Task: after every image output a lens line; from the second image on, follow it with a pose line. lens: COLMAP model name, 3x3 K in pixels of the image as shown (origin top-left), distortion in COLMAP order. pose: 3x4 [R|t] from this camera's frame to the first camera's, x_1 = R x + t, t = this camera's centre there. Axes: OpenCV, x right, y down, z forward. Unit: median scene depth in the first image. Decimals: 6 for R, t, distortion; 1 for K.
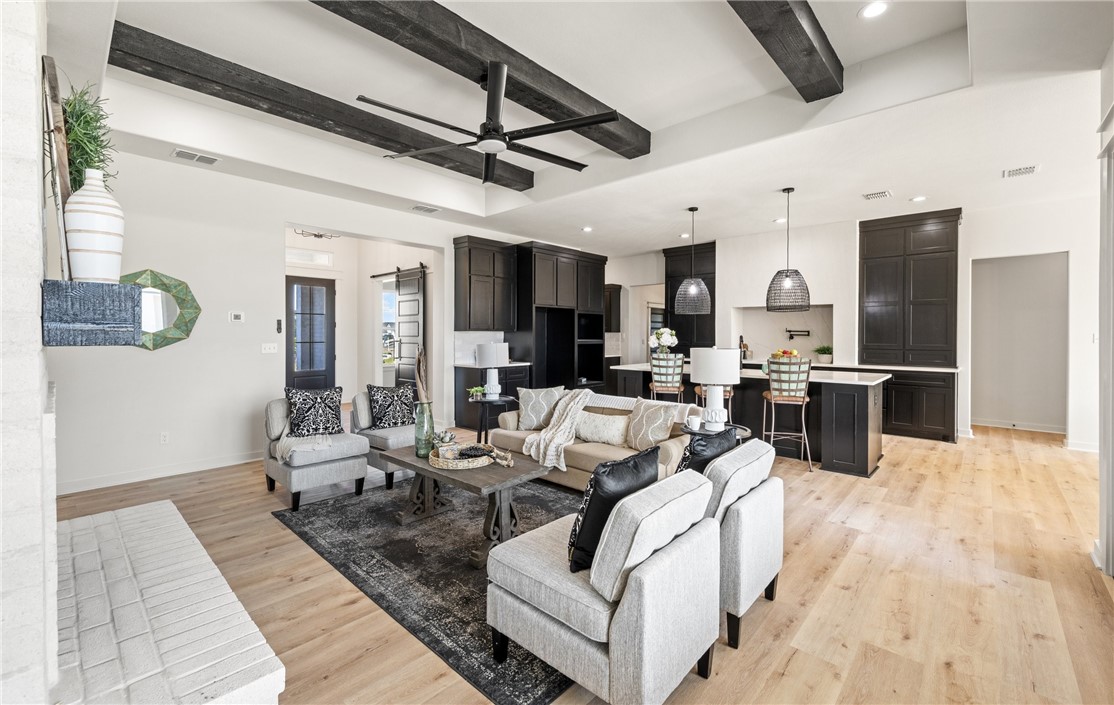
lens RADIAL K [[461.3, 0, 558.0], [0, 461.3, 337.2], [0, 0, 1]] dist [-0.002577, -0.000261]
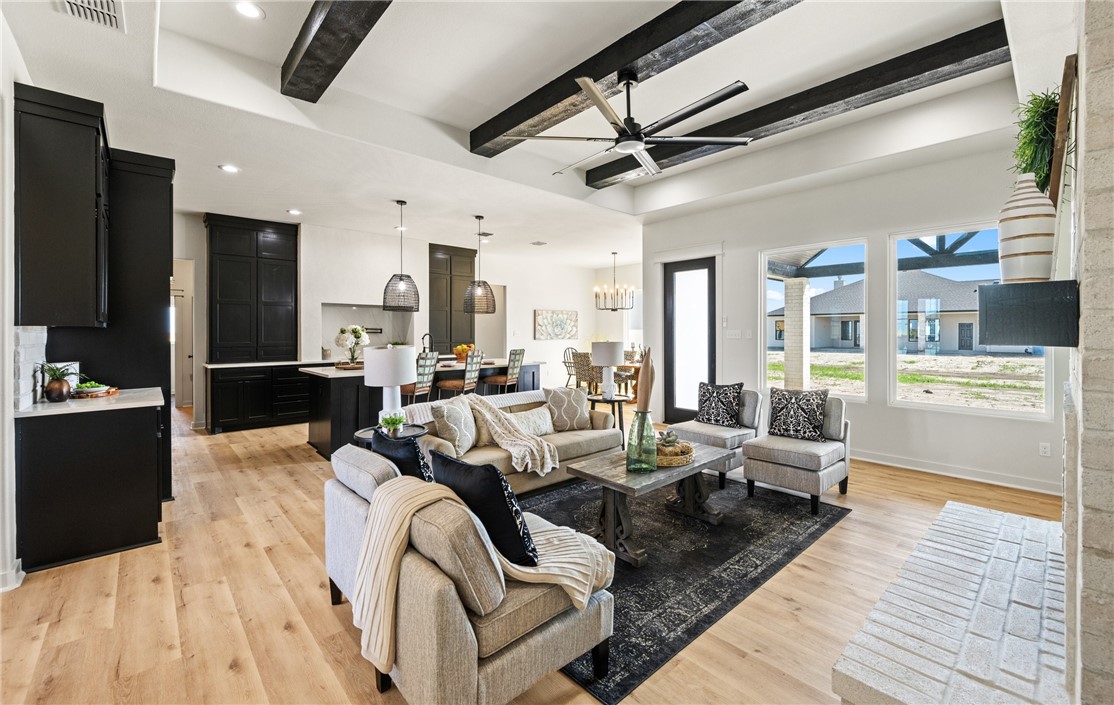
lens RADIAL K [[461.3, 0, 558.0], [0, 461.3, 337.2], [0, 0, 1]] dist [-0.002577, -0.000261]
pose [[0.091084, -0.012538, 0.995764, -1.269750], [0.007643, 0.999900, 0.011891, -0.010451], [-0.995814, 0.006528, 0.091170, 1.165340]]
